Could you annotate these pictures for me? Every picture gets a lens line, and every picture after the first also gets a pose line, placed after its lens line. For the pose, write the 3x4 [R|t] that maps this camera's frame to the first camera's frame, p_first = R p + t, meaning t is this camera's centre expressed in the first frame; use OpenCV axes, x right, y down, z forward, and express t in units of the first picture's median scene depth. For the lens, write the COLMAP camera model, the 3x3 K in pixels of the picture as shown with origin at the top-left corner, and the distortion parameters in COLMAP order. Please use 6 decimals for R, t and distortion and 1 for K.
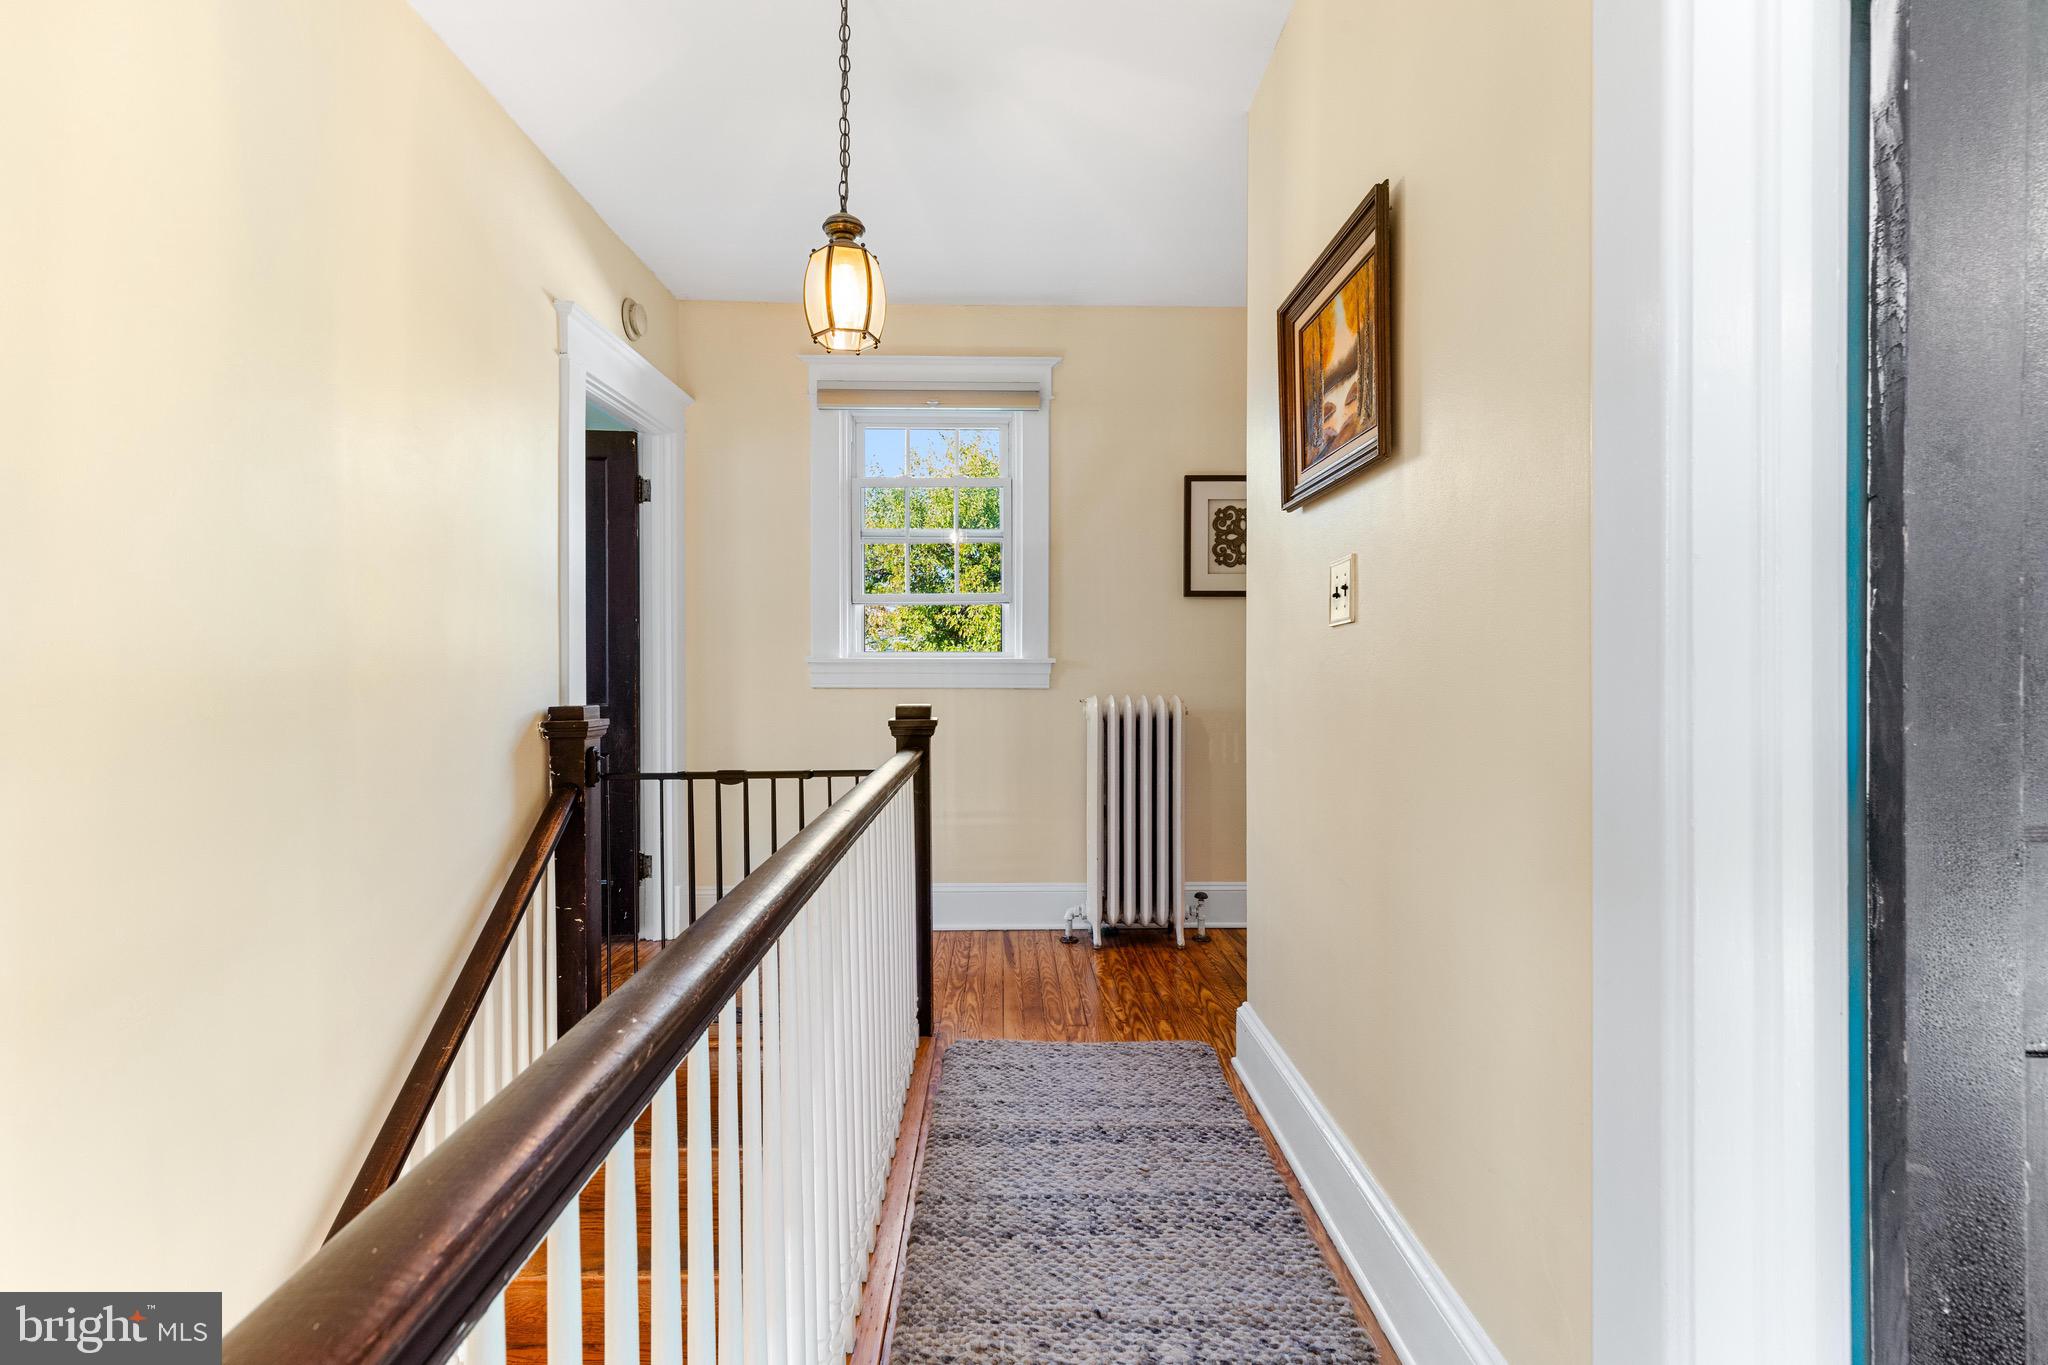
lens RADIAL K [[920.1, 0, 1021.6], [0, 920.1, 677.1], [0, 0, 1]] dist [0.004602, 0.000269]
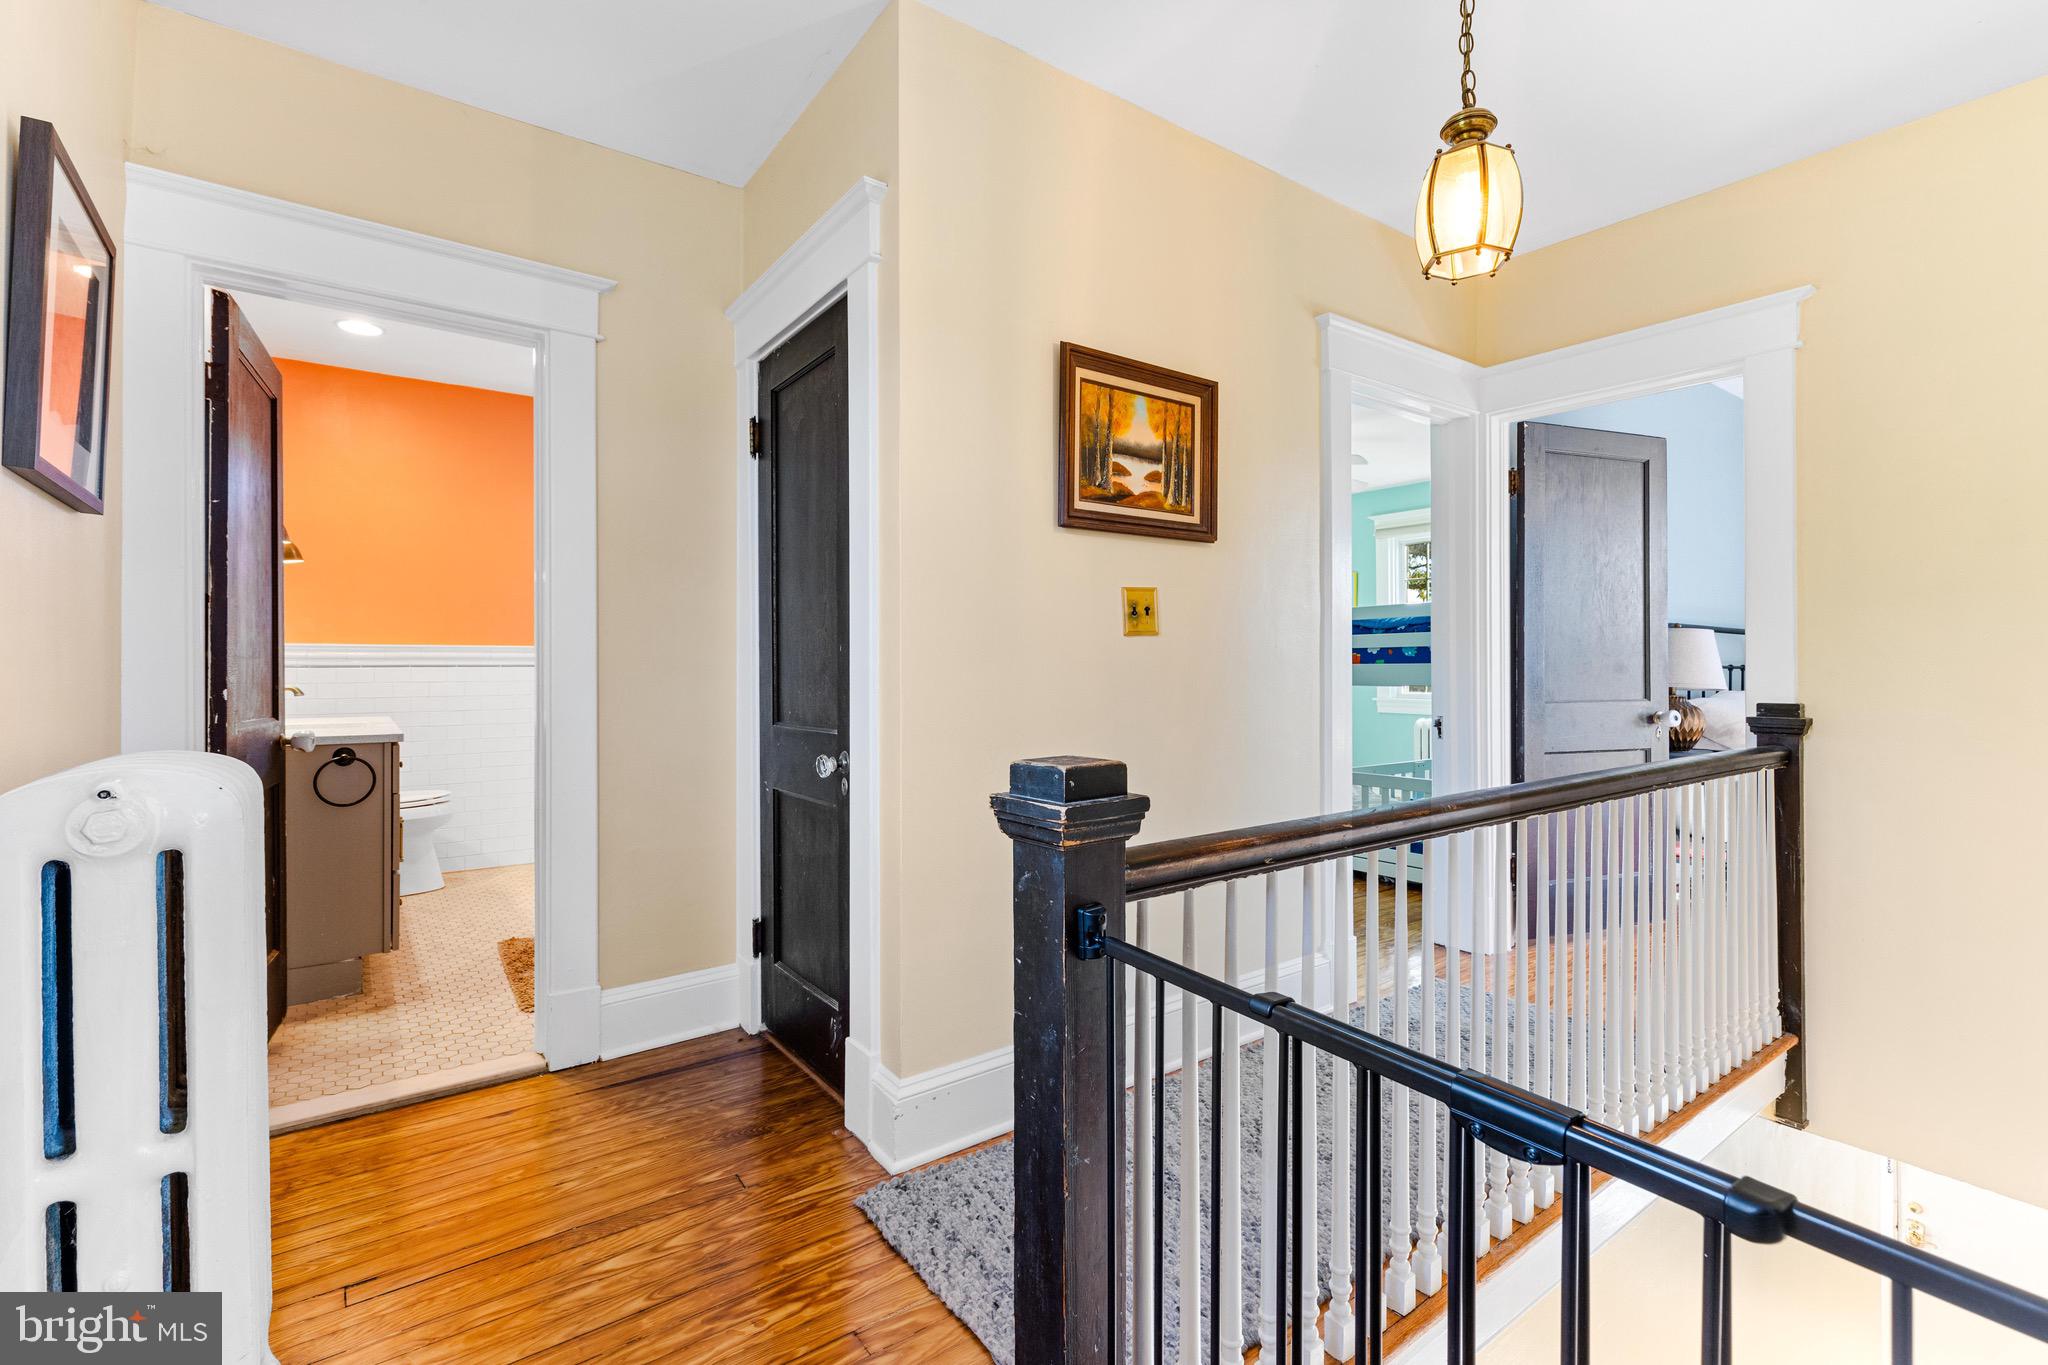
lens RADIAL K [[920.1, 0, 1020.4], [0, 920.1, 672.1], [0, 0, 1]] dist [0.004602, 0.000269]
pose [[-0.578245, -0.002977, 0.815858, -0.425037], [0.004613, 0.999965, 0.006919, -0.016977], [-0.815850, 0.007764, -0.578211, 1.210617]]
